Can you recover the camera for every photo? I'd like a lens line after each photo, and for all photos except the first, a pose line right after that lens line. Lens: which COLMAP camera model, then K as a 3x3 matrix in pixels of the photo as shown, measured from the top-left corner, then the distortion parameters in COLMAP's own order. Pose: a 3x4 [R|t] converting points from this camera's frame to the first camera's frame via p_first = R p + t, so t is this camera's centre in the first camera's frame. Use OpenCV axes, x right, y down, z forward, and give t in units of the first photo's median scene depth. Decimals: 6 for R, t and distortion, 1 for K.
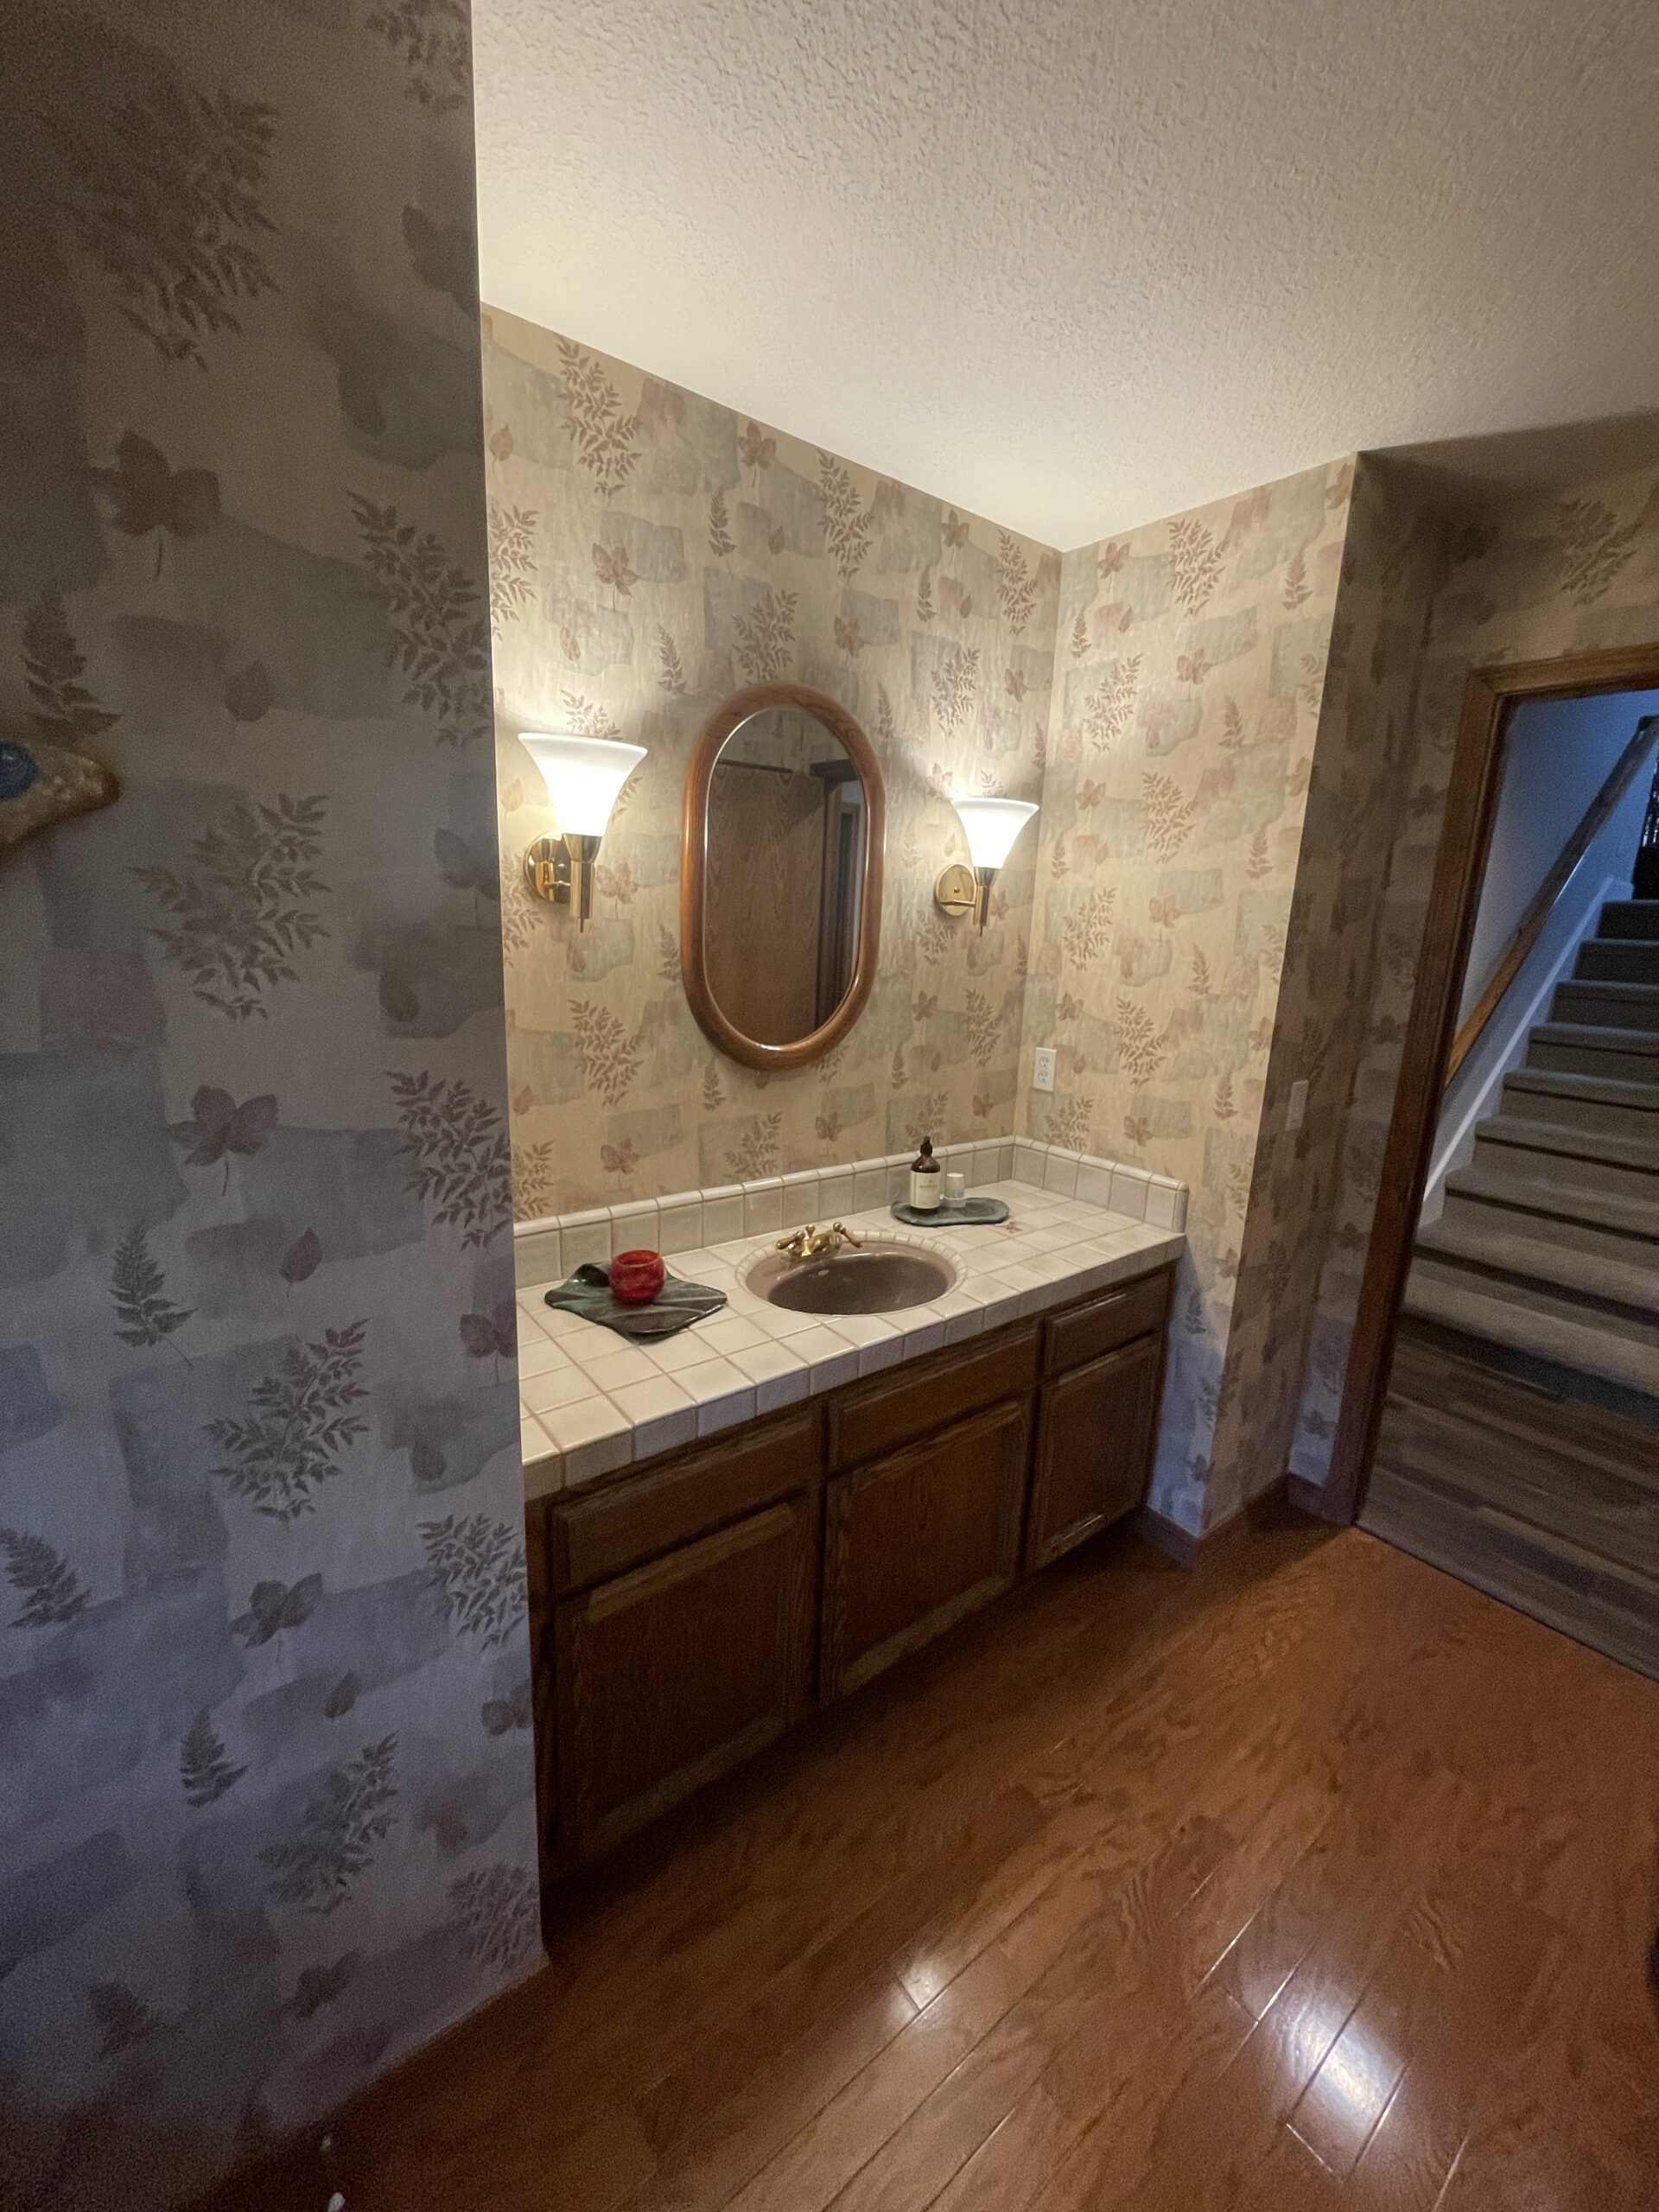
lens RADIAL K [[893.3, 0, 835.5], [0, 893.3, 1105.2], [0, 0, 1]] dist [-0.006519, 0.000517]
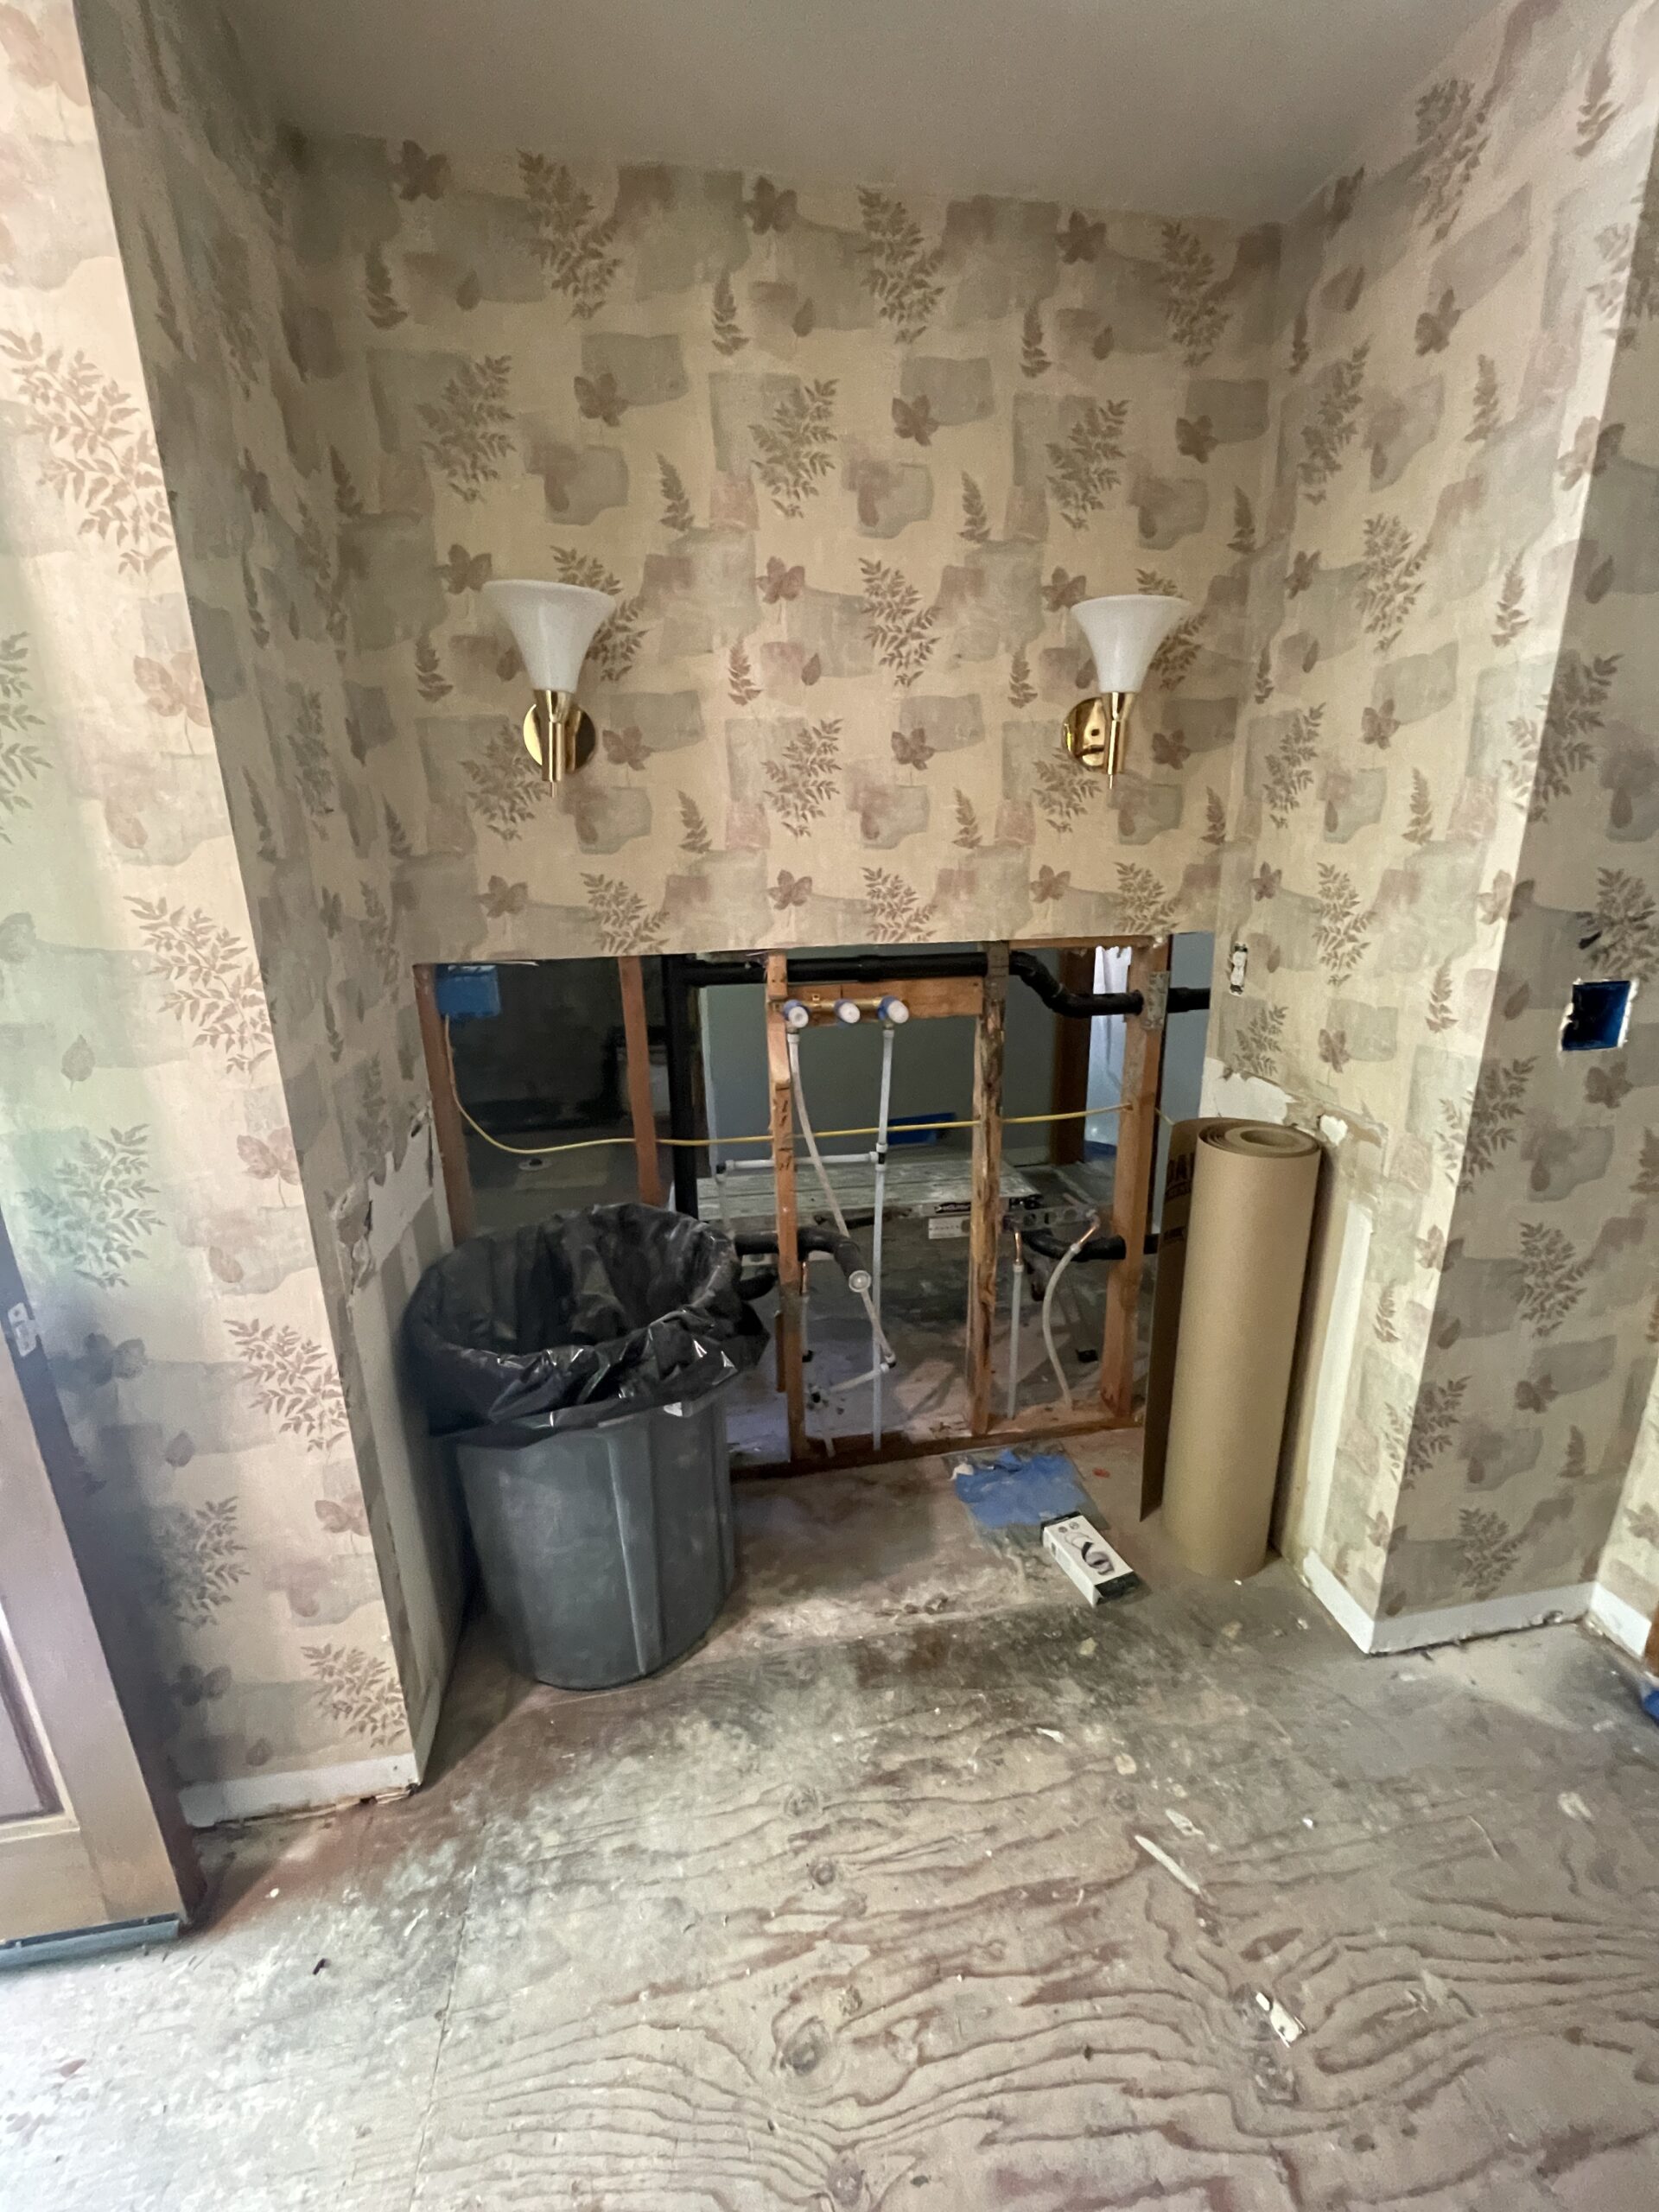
lens RADIAL K [[893.3, 0, 835.5], [0, 893.3, 1105.2], [0, 0, 1]] dist [-0.006519, 0.000517]
pose [[0.879770, 0.077474, -0.469045, 0.421043], [-0.048498, 0.996111, 0.073565, -0.243811], [0.472920, -0.041972, 0.880105, 0.164767]]
